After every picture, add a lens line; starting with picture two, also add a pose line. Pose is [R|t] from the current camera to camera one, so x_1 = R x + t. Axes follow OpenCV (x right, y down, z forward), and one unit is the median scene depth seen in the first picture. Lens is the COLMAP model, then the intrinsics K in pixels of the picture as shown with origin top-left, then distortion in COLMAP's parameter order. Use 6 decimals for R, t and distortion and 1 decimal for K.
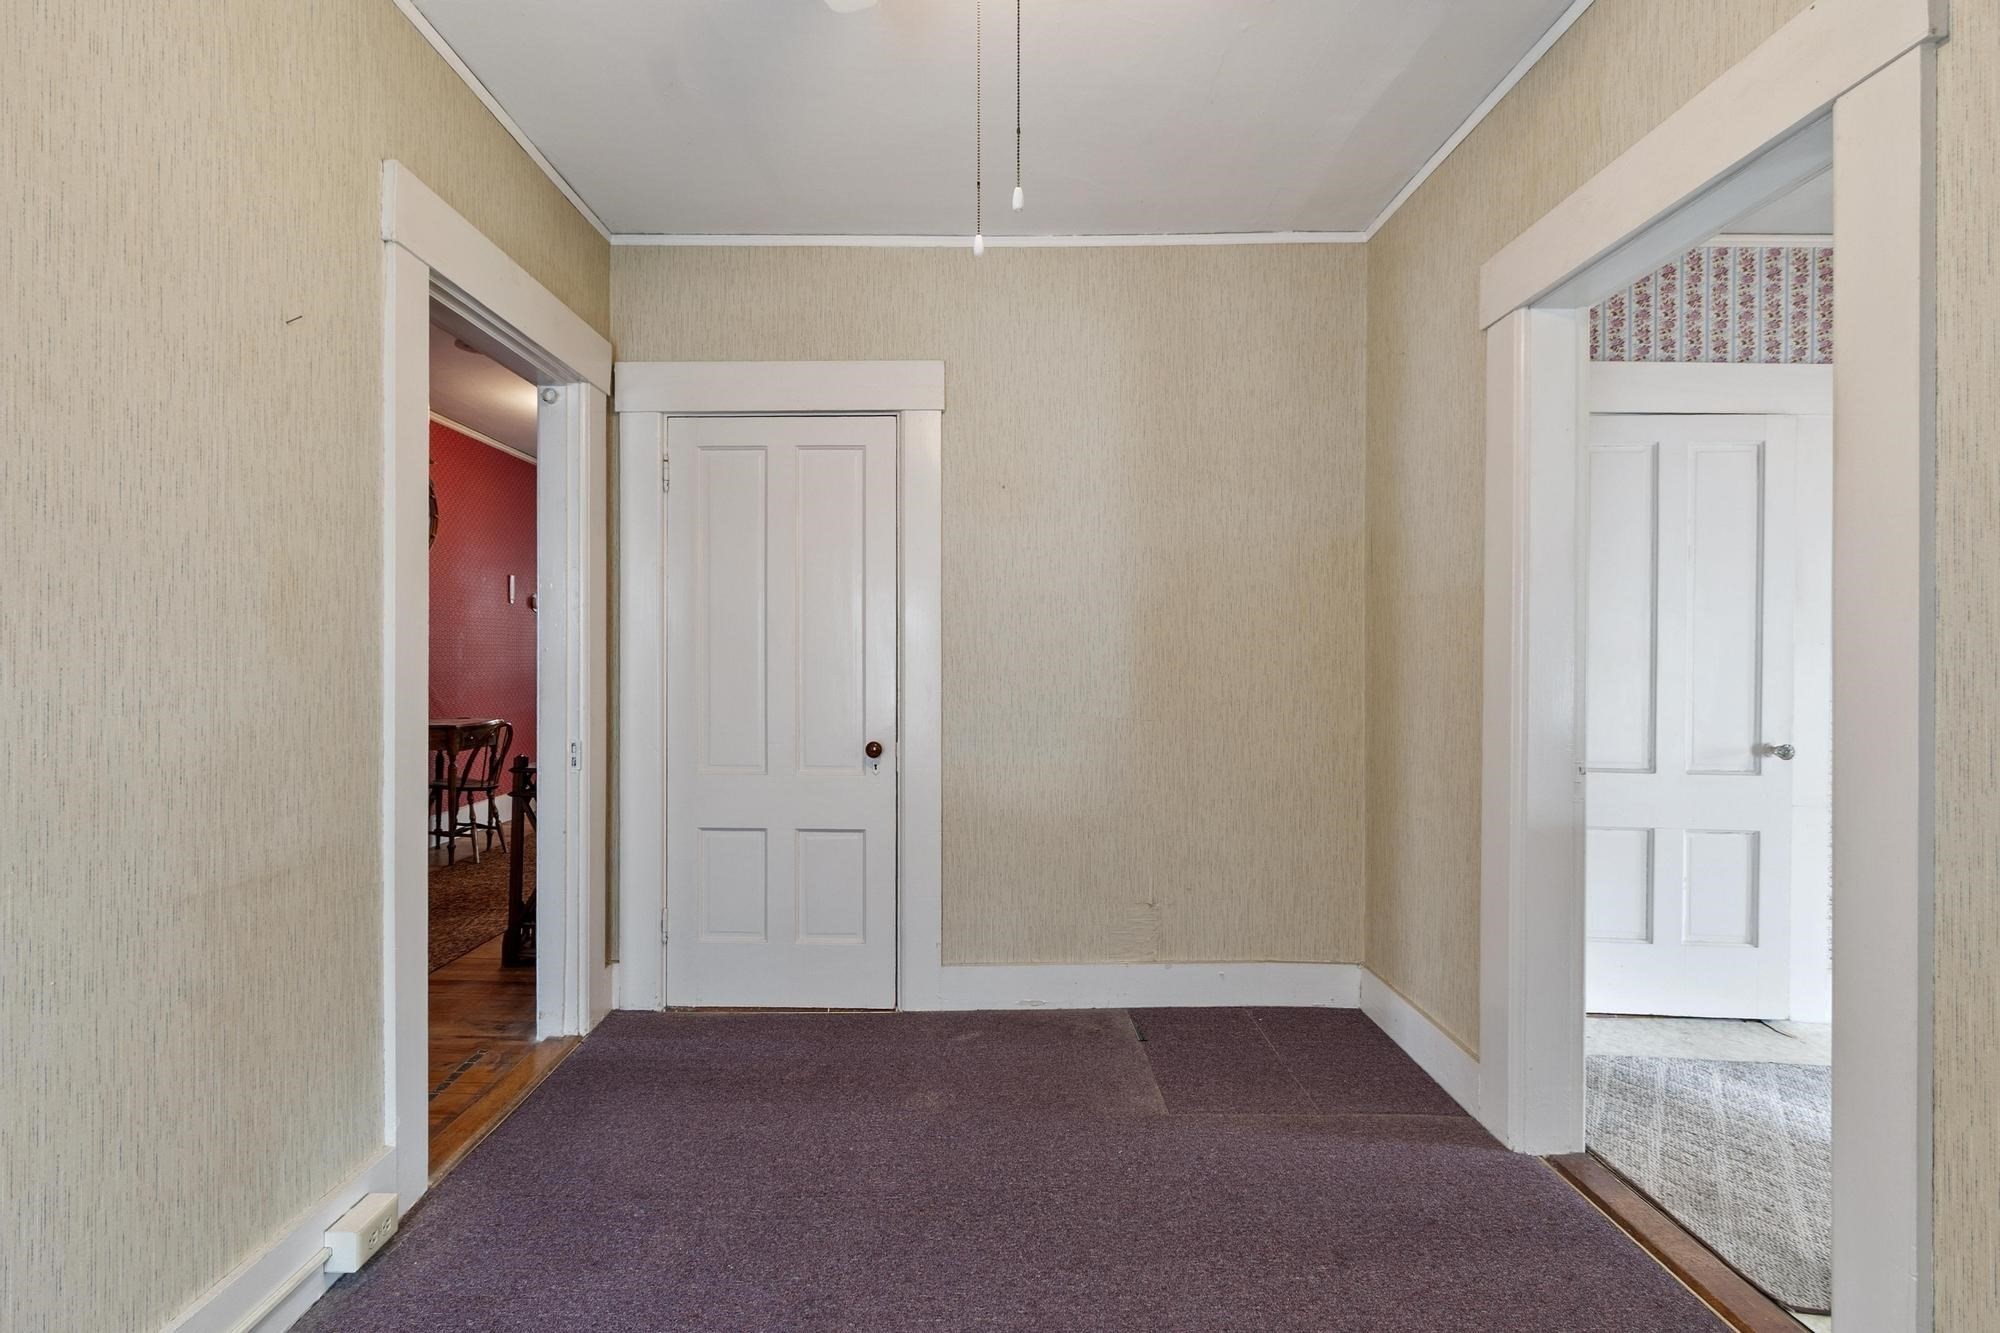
lens RADIAL K [[907.1, 0, 941.8], [0, 907.1, 657.4], [0, 0, 1]] dist [0.001675, 0.000314]
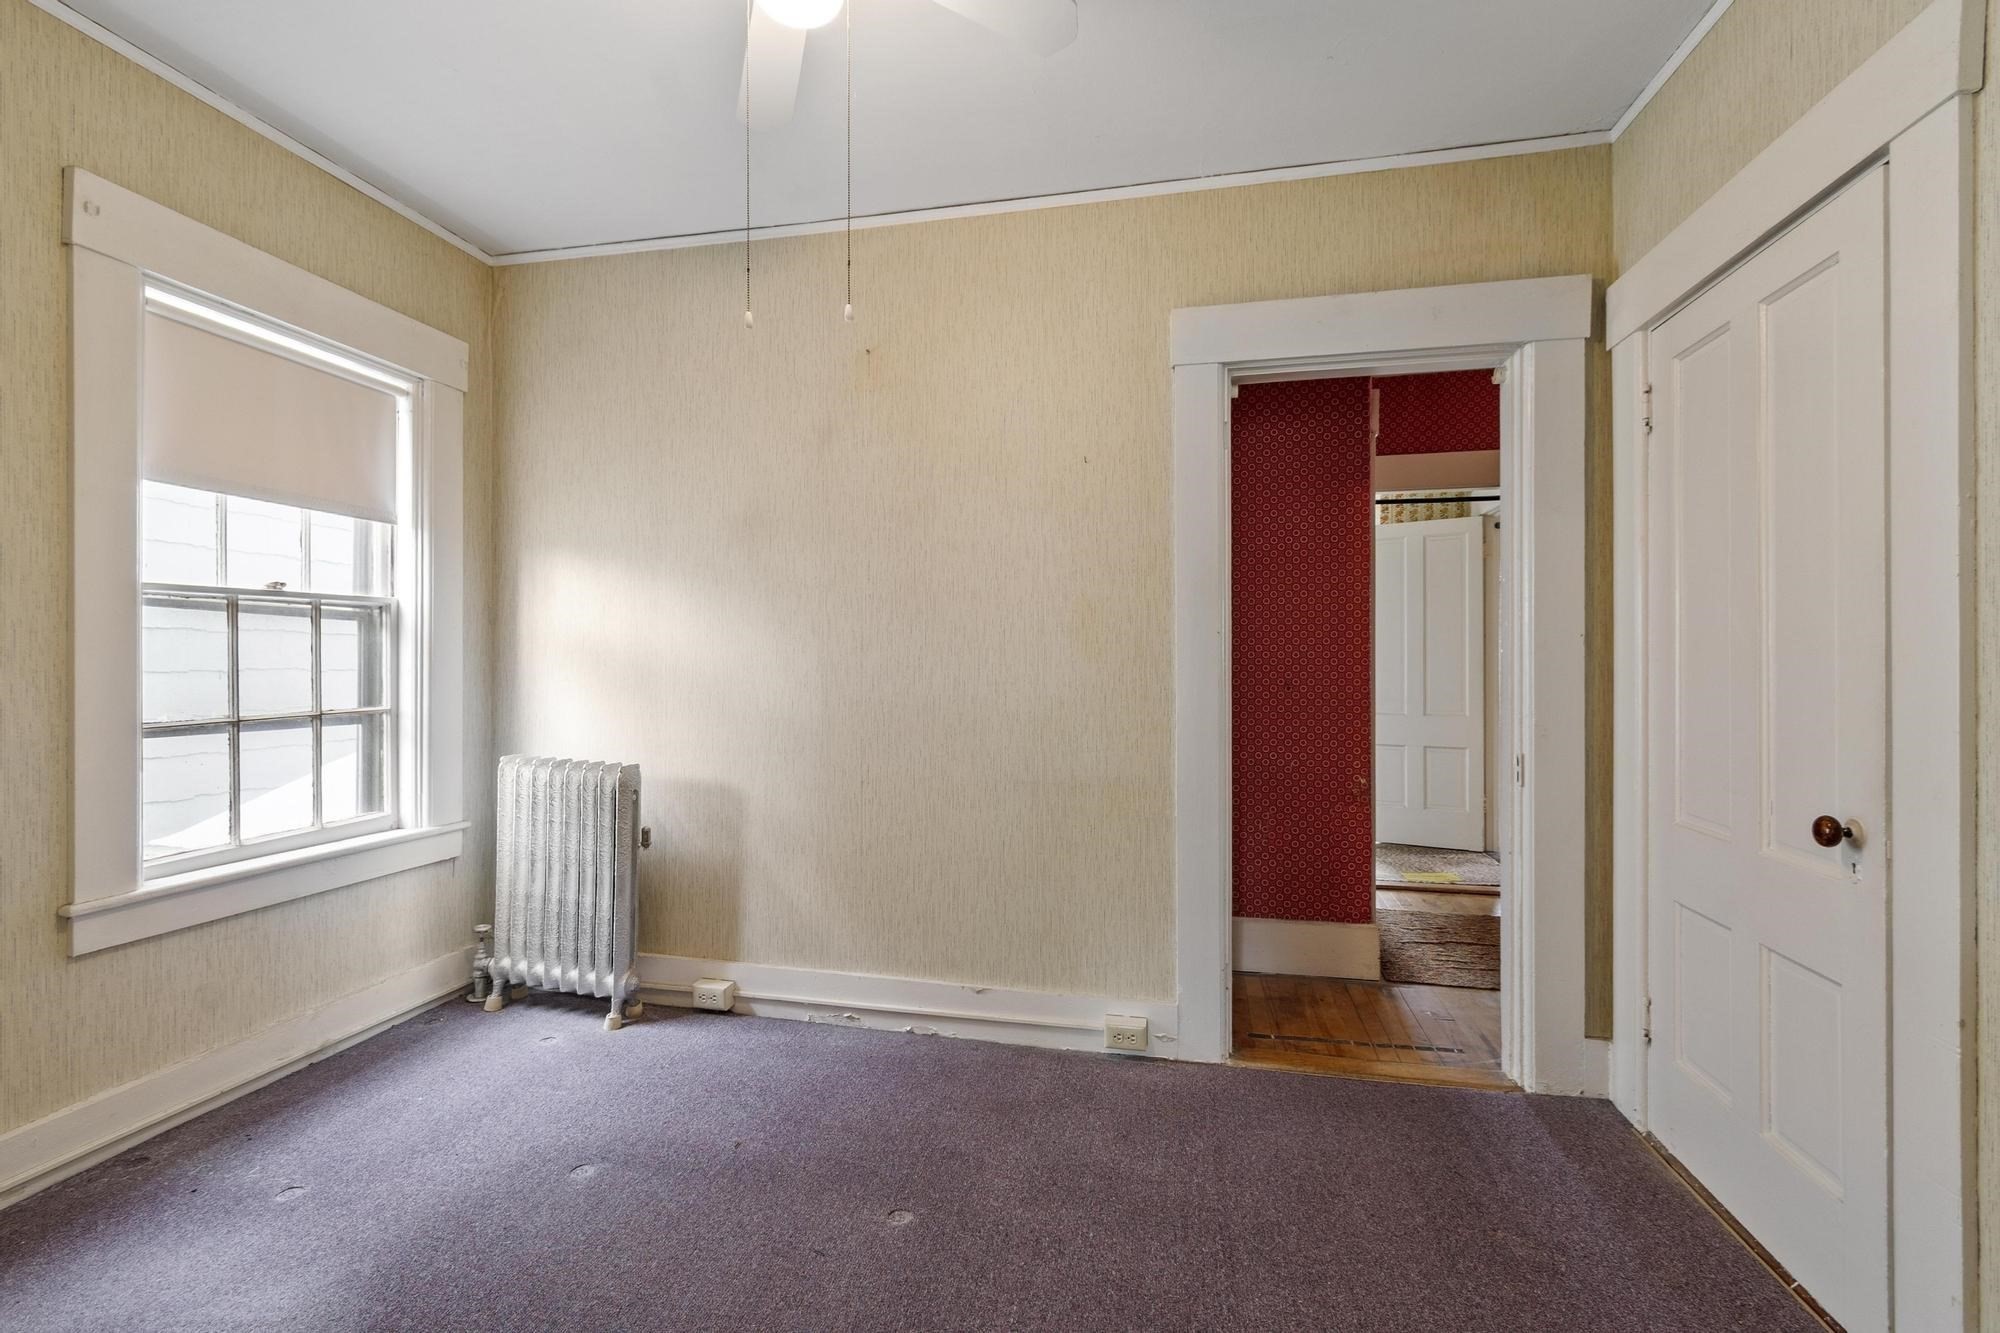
lens RADIAL K [[874.9, 0, 1000.0], [0, 874.9, 666.5], [0, 0, 1]] dist [0.002584, 0.000376]
pose [[-0.173331, -0.002432, -0.984861, 0.876644], [-0.003539, 0.999992, -0.001846, 0.016558], [0.984857, 0.003166, -0.173338, 1.074246]]
